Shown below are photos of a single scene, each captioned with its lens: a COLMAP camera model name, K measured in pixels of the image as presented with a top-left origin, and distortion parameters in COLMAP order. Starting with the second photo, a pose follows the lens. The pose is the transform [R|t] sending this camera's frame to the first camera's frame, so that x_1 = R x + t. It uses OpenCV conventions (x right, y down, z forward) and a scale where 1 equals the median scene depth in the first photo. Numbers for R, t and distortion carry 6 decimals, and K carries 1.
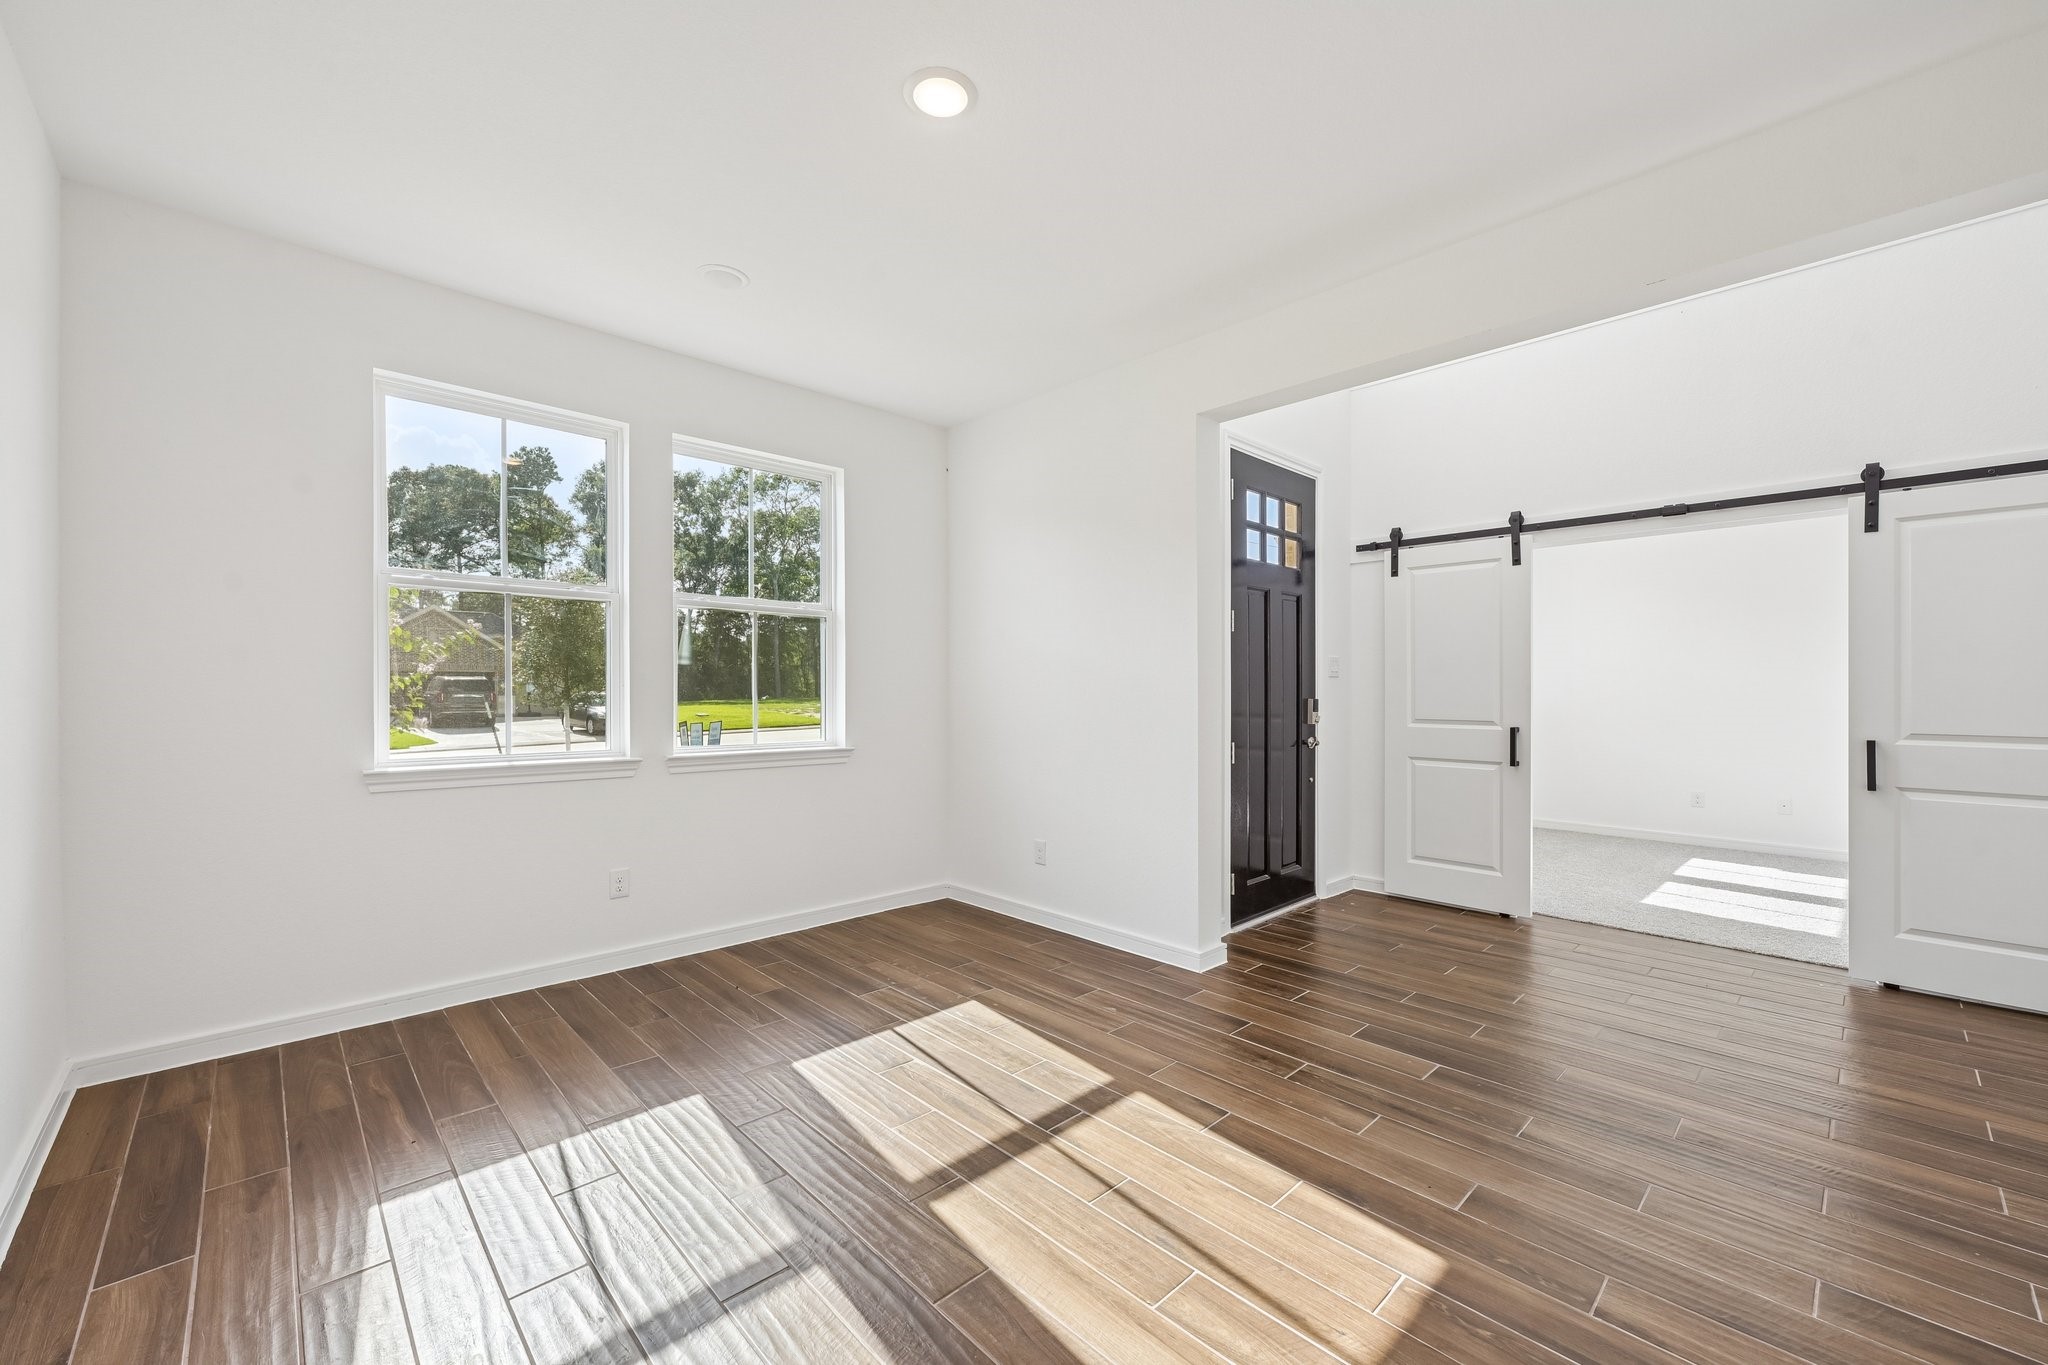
lens RADIAL K [[814.0, 0, 1011.8], [0, 814.0, 678.8], [0, 0, 1]] dist [0.001223, -0.000179]
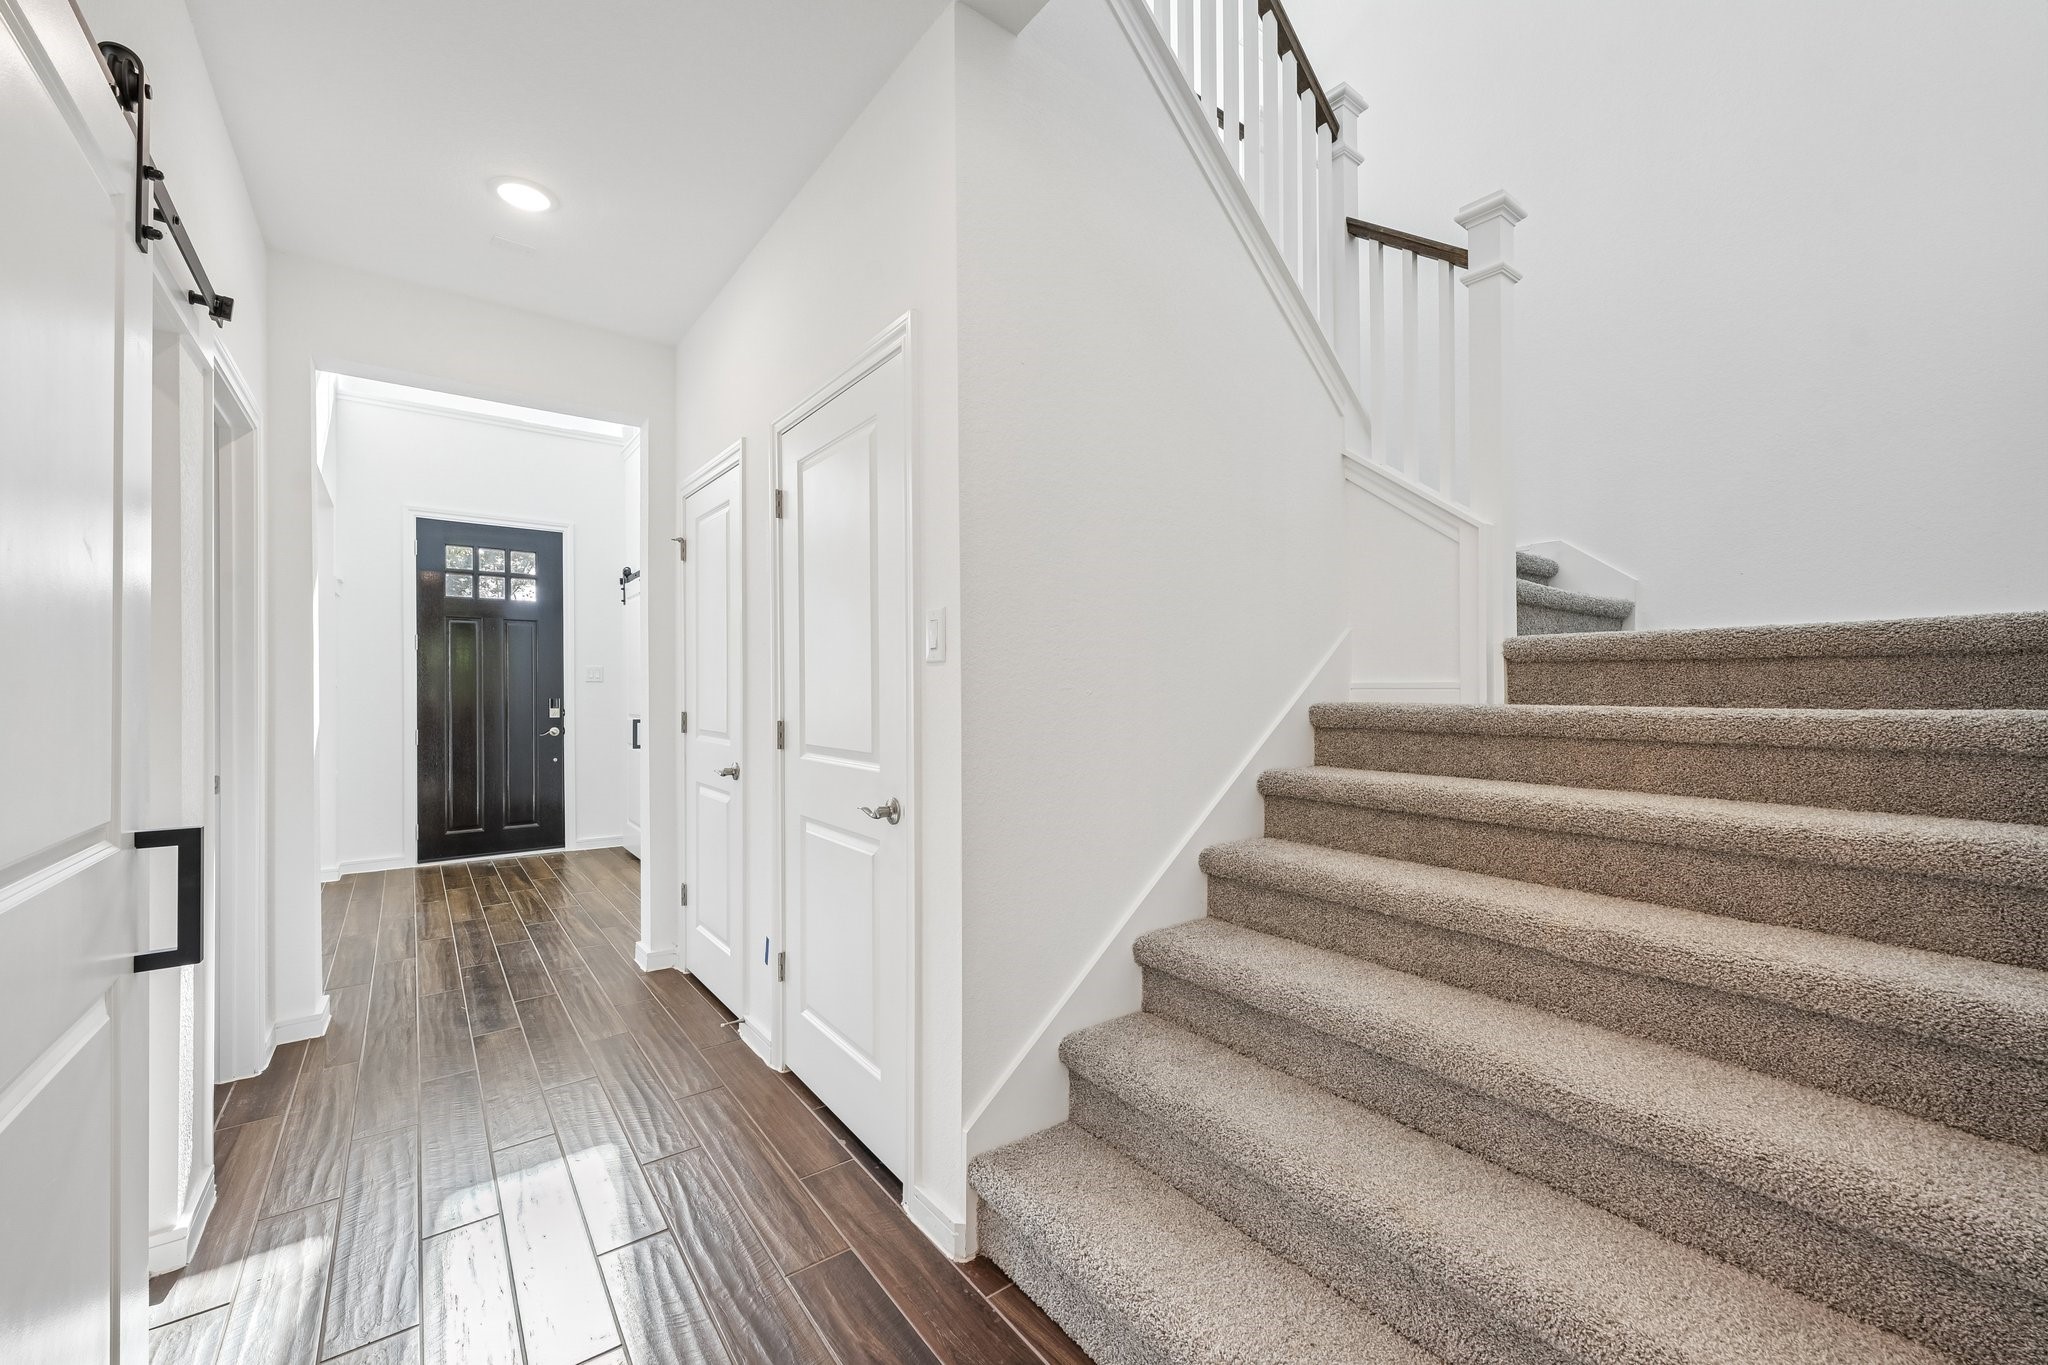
lens RADIAL K [[814.0, 0, 1025.6], [0, 814.0, 681.4], [0, 0, 1]] dist [0.001223, -0.000179]
pose [[0.992024, -0.003460, -0.126002, 1.414011], [0.002727, 0.999978, -0.005989, 0.006896], [0.126020, 0.005597, 0.992012, -0.235665]]
